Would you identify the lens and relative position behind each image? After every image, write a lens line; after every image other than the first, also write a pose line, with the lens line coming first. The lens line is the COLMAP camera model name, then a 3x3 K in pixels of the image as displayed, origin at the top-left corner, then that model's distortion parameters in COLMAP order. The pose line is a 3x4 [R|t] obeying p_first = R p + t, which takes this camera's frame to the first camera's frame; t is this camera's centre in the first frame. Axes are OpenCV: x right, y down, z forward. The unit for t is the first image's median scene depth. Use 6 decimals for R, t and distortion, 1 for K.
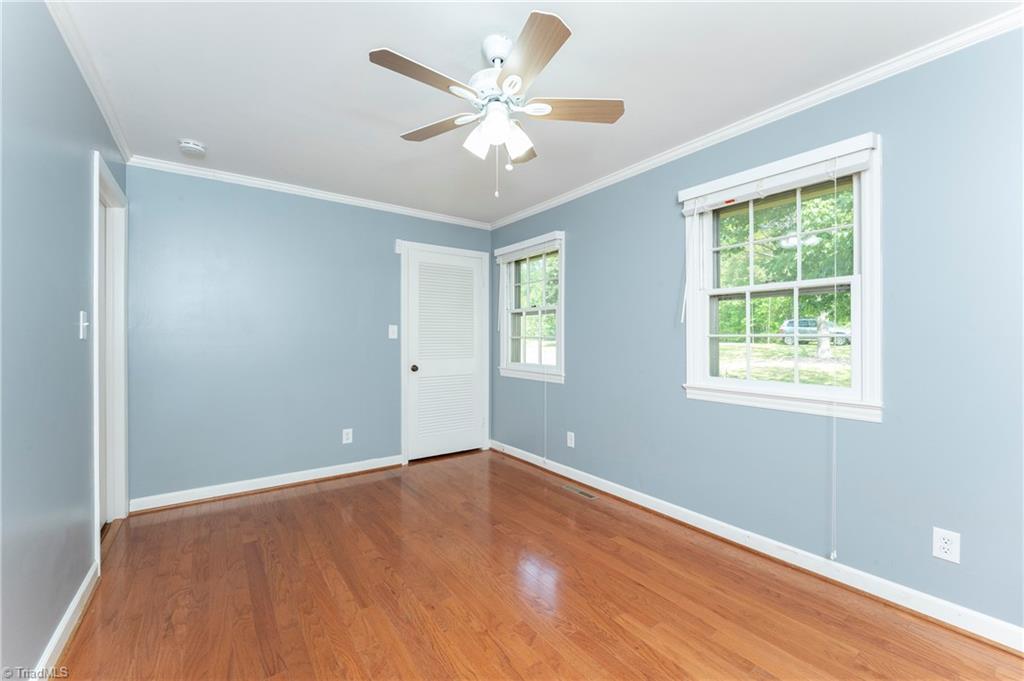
lens RADIAL K [[407.7, 0, 516.1], [0, 407.7, 336.5], [0, 0, 1]] dist [-0.034456, -0.000333]
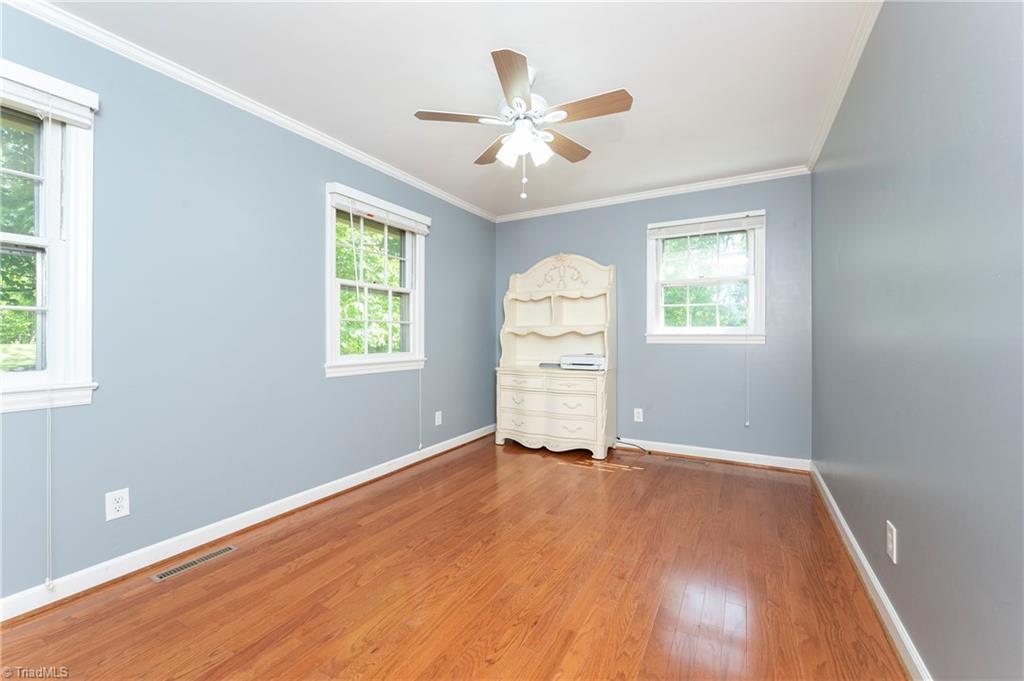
lens RADIAL K [[407.7, 0, 516.1], [0, 407.7, 336.5], [0, 0, 1]] dist [-0.034456, -0.000333]
pose [[-0.413837, -0.000388, 0.910351, -0.818027], [0.001161, 0.999999, 0.000954, 0.049101], [-0.910350, 0.001452, -0.413836, 1.092706]]
